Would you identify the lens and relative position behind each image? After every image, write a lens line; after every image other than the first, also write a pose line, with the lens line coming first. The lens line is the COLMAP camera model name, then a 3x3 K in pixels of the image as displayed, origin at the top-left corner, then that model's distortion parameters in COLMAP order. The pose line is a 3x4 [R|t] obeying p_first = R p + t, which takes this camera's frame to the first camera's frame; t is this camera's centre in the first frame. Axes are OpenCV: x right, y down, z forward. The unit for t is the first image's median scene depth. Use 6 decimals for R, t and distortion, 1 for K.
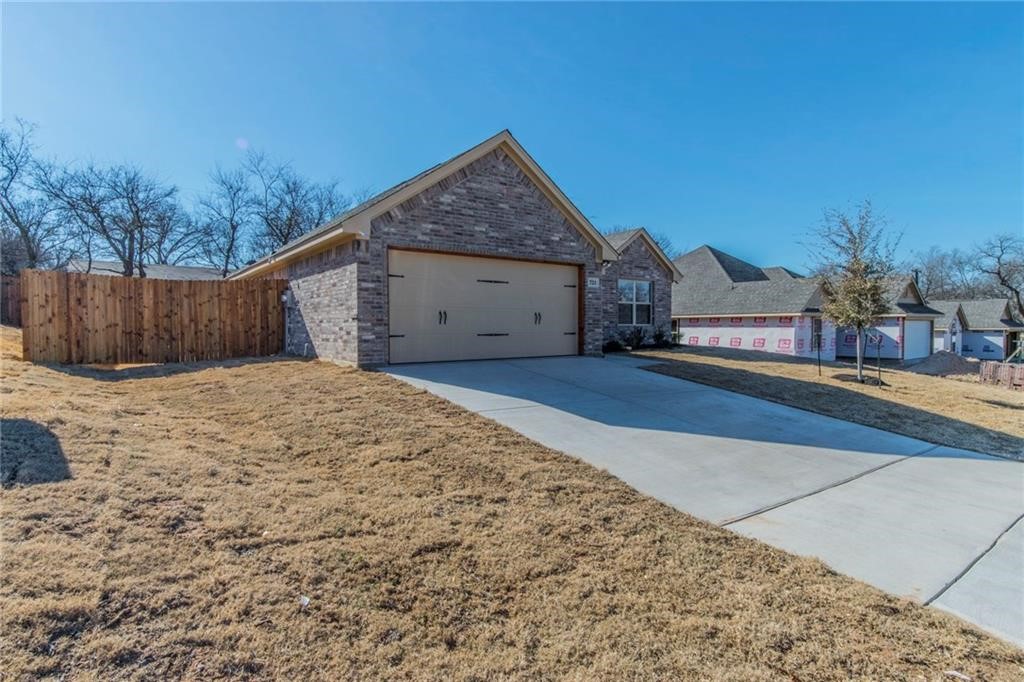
lens RADIAL K [[516.1, 0, 510.8], [0, 516.1, 339.5], [0, 0, 1]] dist [-0.001986, -0.000152]
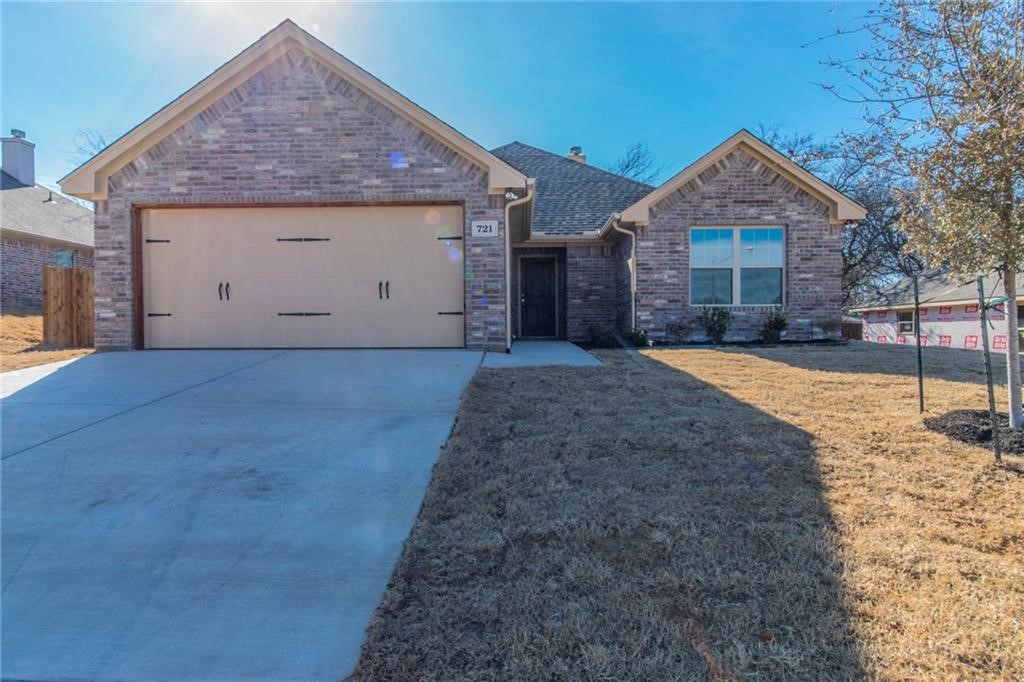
lens RADIAL K [[570.8, 0, 514.0], [0, 570.8, 337.9], [0, 0, 1]] dist [0.005700, 0.001017]
pose [[0.785018, 0.002273, -0.619469, 0.728850], [-0.013550, 0.999817, -0.013502, 0.032340], [0.619325, 0.018993, 0.784905, 0.599952]]
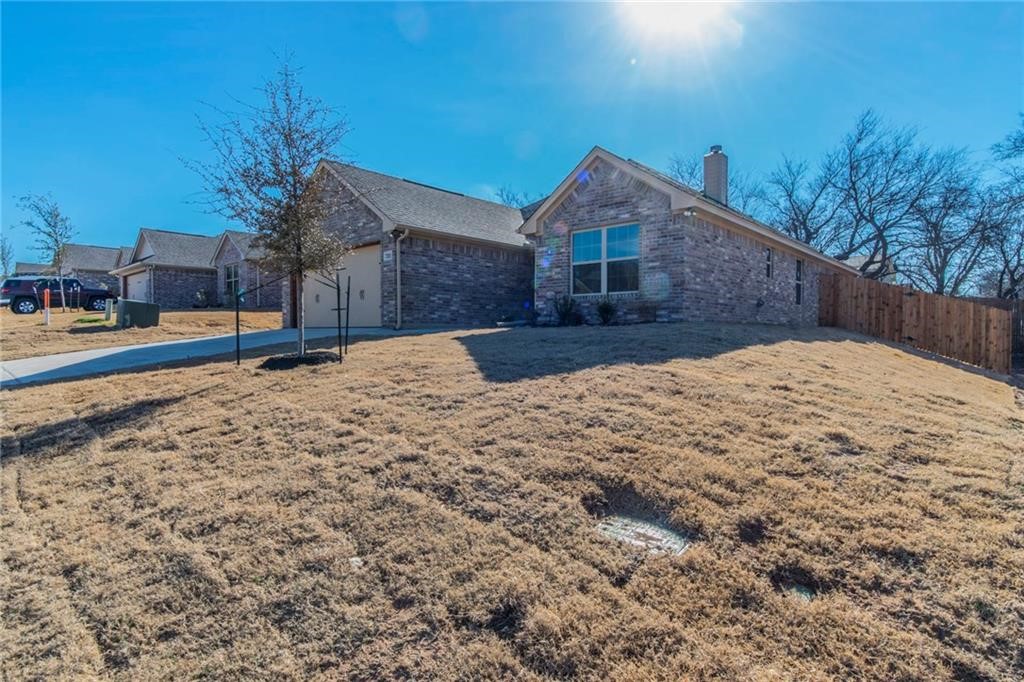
lens RADIAL K [[524.0, 0, 512.0], [0, 524.0, 337.3], [0, 0, 1]] dist [-0.002009, -0.000041]
pose [[0.193964, 0.012723, -0.980926, 1.477053], [-0.024965, 0.999656, 0.008029, 0.043493], [0.980691, 0.022932, 0.194215, 1.259129]]
